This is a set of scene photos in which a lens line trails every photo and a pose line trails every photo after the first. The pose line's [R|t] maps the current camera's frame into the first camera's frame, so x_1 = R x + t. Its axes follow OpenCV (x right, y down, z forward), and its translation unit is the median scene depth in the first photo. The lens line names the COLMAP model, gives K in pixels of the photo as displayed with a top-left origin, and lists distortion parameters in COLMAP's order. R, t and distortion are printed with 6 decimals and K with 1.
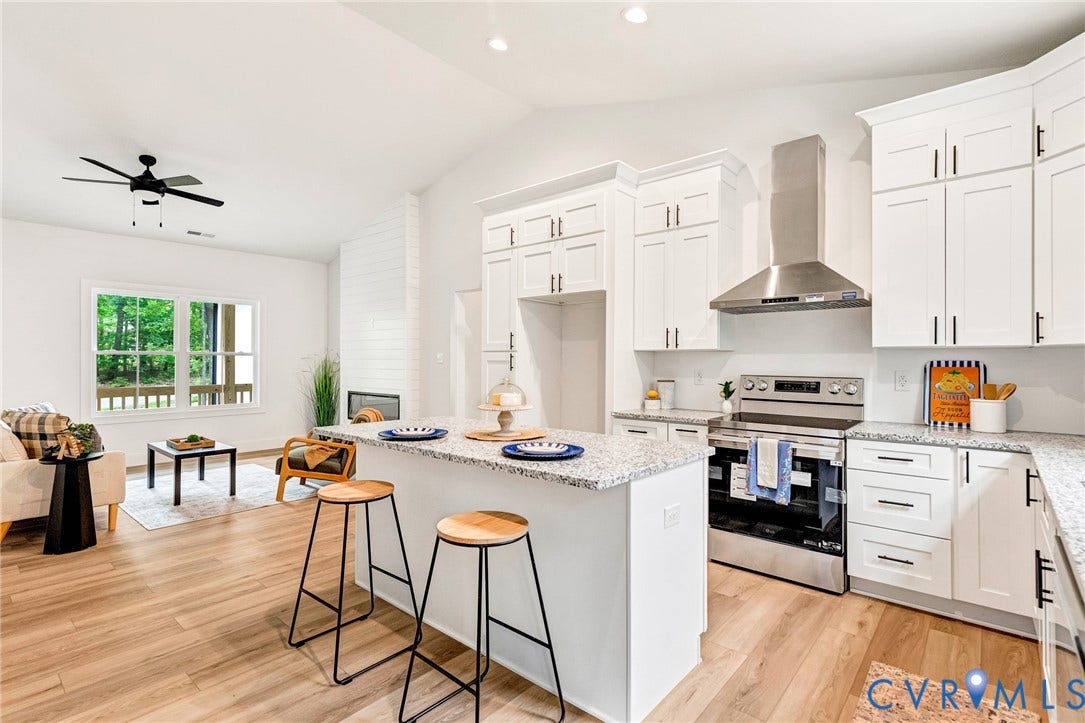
lens RADIAL K [[515.0, 0, 527.1], [0, 515.0, 361.7], [0, 0, 1]] dist [0.010850, -0.000764]
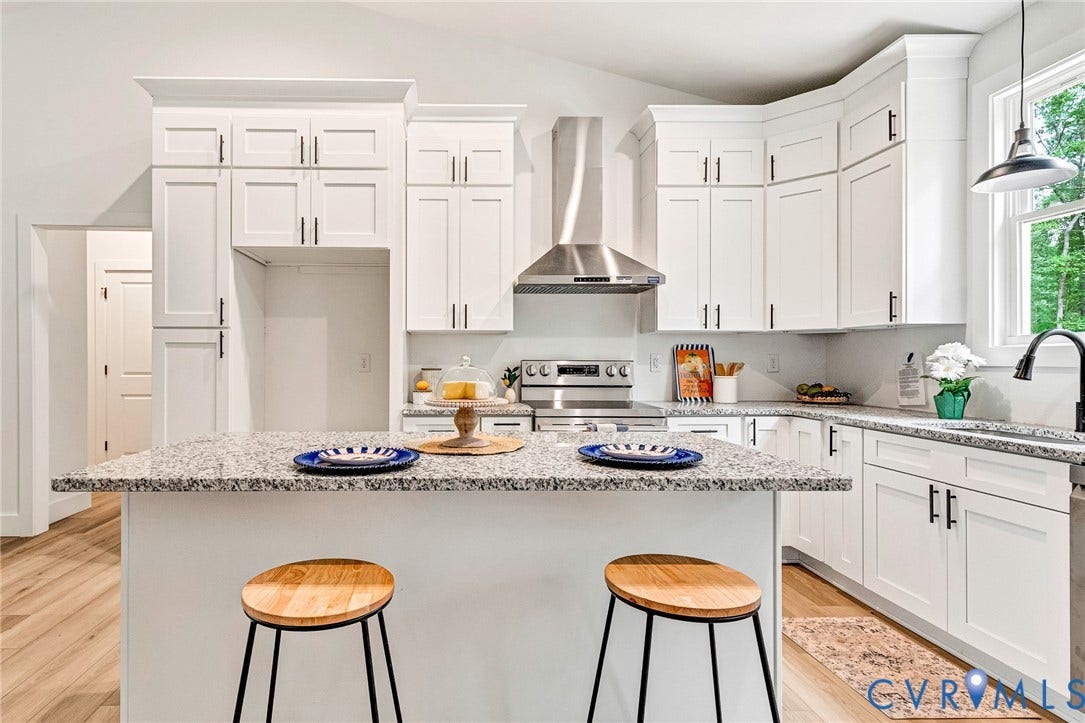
lens RADIAL K [[580.0, 0, 457.3], [0, 580.0, 359.8], [0, 0, 1]] dist [0.011552, -0.000492]
pose [[0.740492, -0.002432, 0.672061, -0.436680], [0.002770, 0.999996, 0.000566, 0.030167], [-0.672060, 0.001443, 0.740495, 0.386483]]
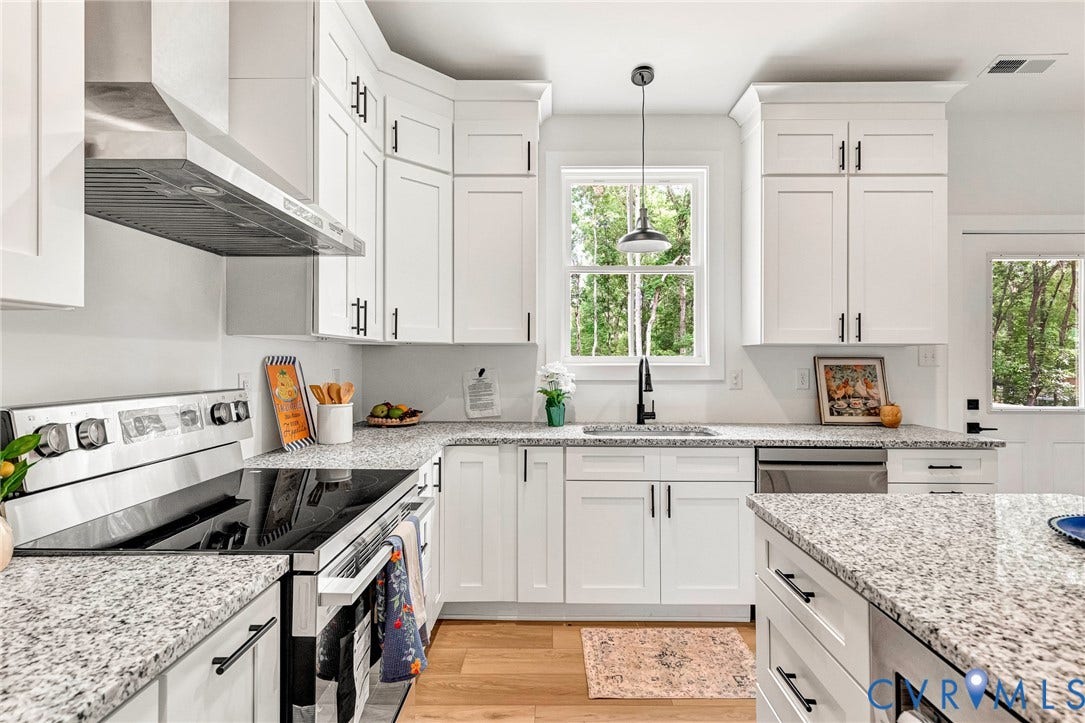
lens RADIAL K [[515.0, 0, 555.0], [0, 515.0, 355.0], [0, 0, 1]] dist [0.010850, -0.000764]
pose [[-0.659939, 0.004567, 0.751305, 0.030086], [-0.001360, 0.999973, -0.007272, 0.000998], [-0.751318, -0.005821, -0.659915, 1.167022]]
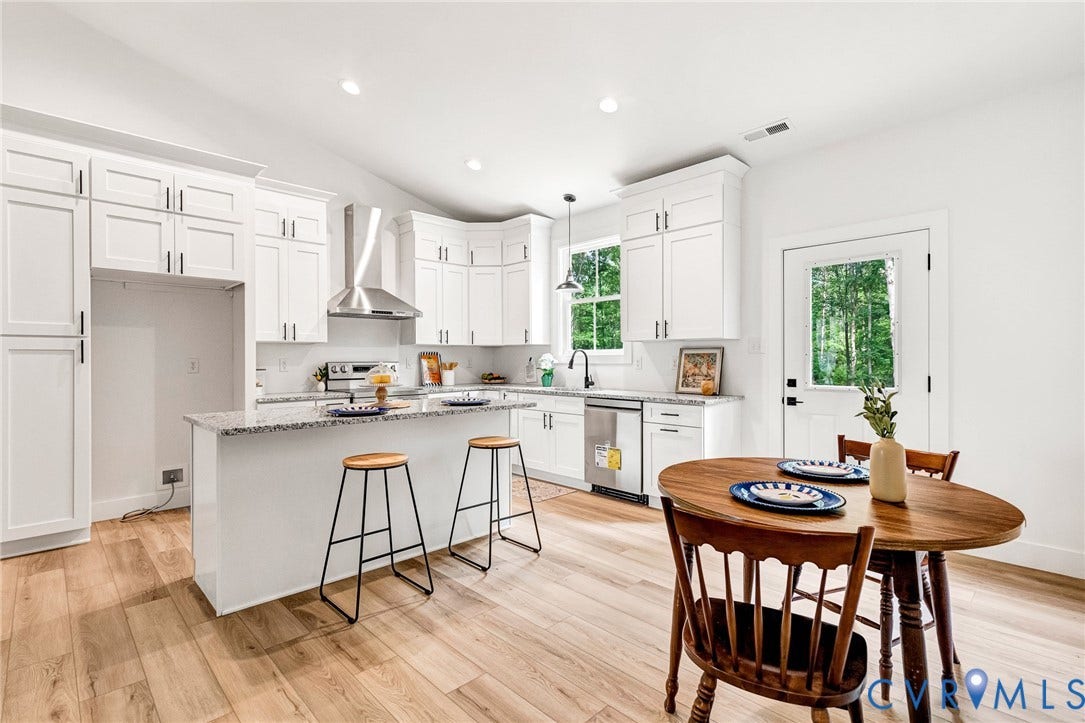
lens RADIAL K [[515.0, 0, 548.8], [0, 515.0, 369.2], [0, 0, 1]] dist [0.010850, -0.000764]
pose [[0.073672, -0.024916, 0.996971, -1.075650], [0.006880, 0.999677, 0.024476, 0.018239], [-0.997259, 0.005056, 0.073820, 0.402123]]
